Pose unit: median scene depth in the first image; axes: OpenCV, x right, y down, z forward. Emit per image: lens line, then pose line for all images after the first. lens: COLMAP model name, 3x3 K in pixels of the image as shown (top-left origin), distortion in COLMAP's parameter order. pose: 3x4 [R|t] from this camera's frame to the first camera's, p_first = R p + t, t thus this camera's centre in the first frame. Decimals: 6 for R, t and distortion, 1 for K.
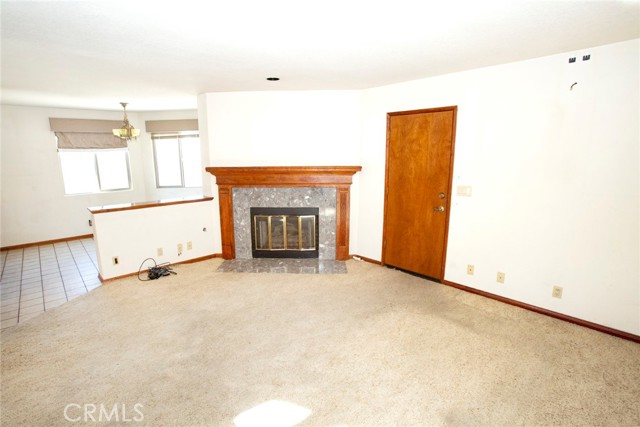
lens RADIAL K [[306.7, 0, 320.0], [0, 306.7, 213.5], [0, 0, 1]] dist [-0.052167, 0.000915]
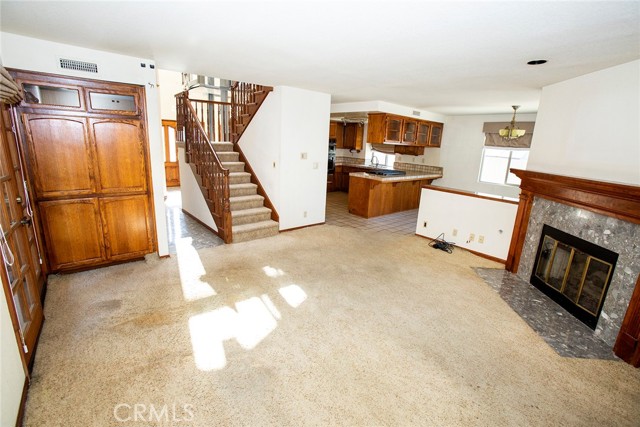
lens RADIAL K [[306.7, 0, 320.0], [0, 306.7, 213.5], [0, 0, 1]] dist [-0.052167, 0.000915]
pose [[-0.047780, 0.234161, -0.971023, 0.563305], [-0.249860, 0.938425, 0.238595, -0.084416], [0.967102, 0.254020, 0.013669, 0.405798]]
